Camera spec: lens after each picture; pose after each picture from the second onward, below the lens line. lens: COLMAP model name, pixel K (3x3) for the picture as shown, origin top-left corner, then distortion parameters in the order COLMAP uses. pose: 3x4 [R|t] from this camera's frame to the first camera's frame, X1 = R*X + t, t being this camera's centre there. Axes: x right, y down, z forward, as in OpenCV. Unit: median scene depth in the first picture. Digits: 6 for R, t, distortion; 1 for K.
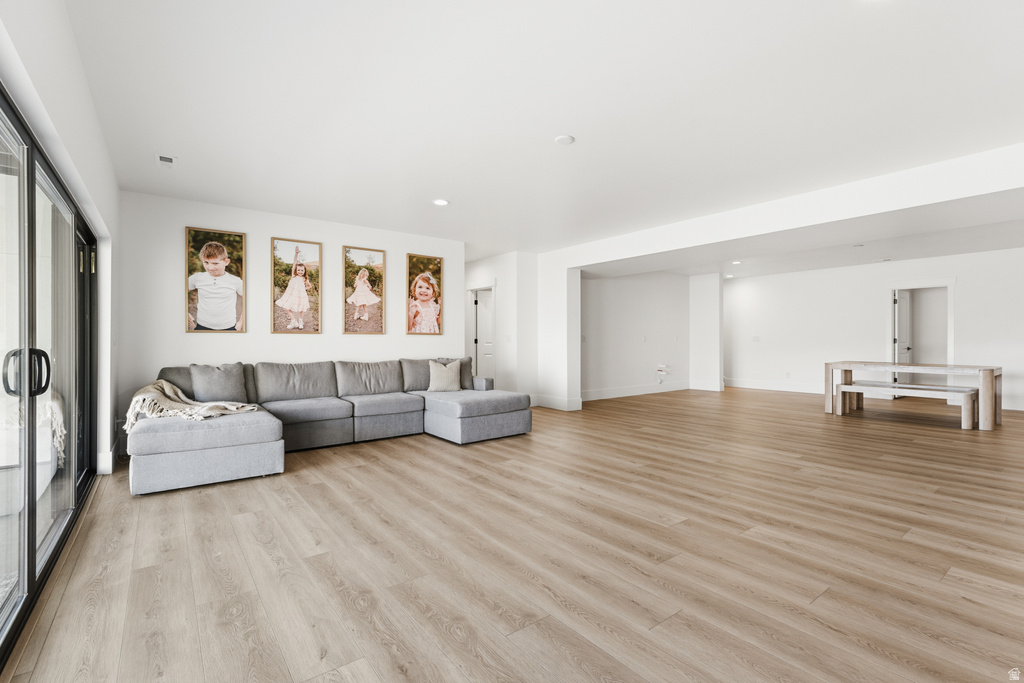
lens RADIAL K [[463.7, 0, 510.1], [0, 463.7, 341.0], [0, 0, 1]] dist [-0.001408, -0.000238]
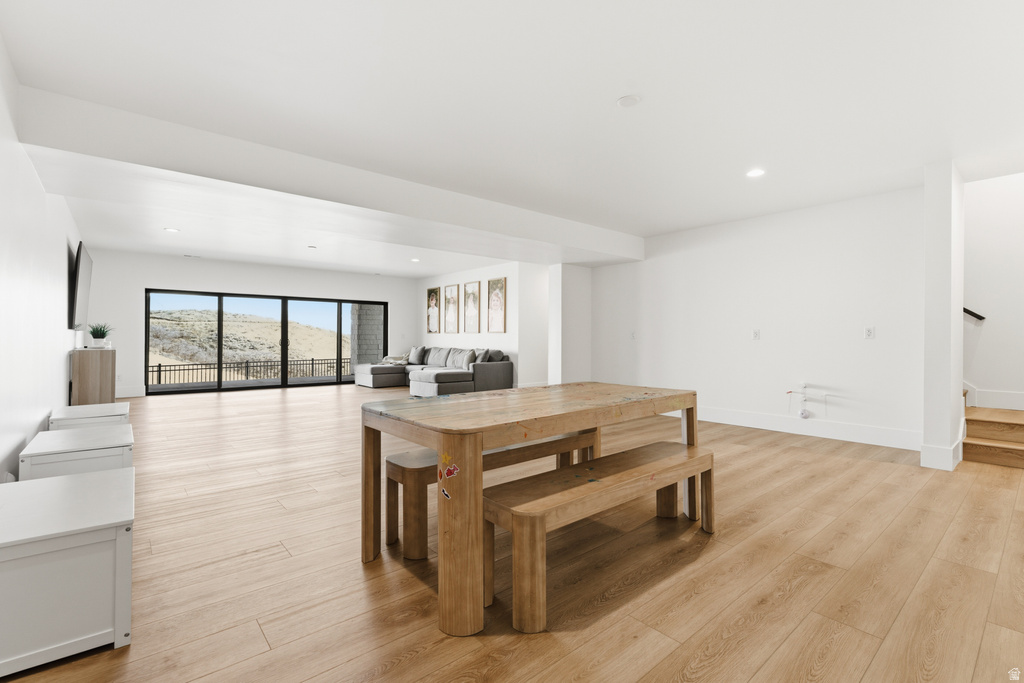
lens RADIAL K [[463.7, 0, 510.1], [0, 463.7, 341.0], [0, 0, 1]] dist [-0.001408, -0.000238]
pose [[0.062996, 0.007809, -0.997983, 1.390477], [-0.002995, 0.999966, 0.007636, 0.000775], [0.998009, 0.002508, 0.063018, 1.040406]]
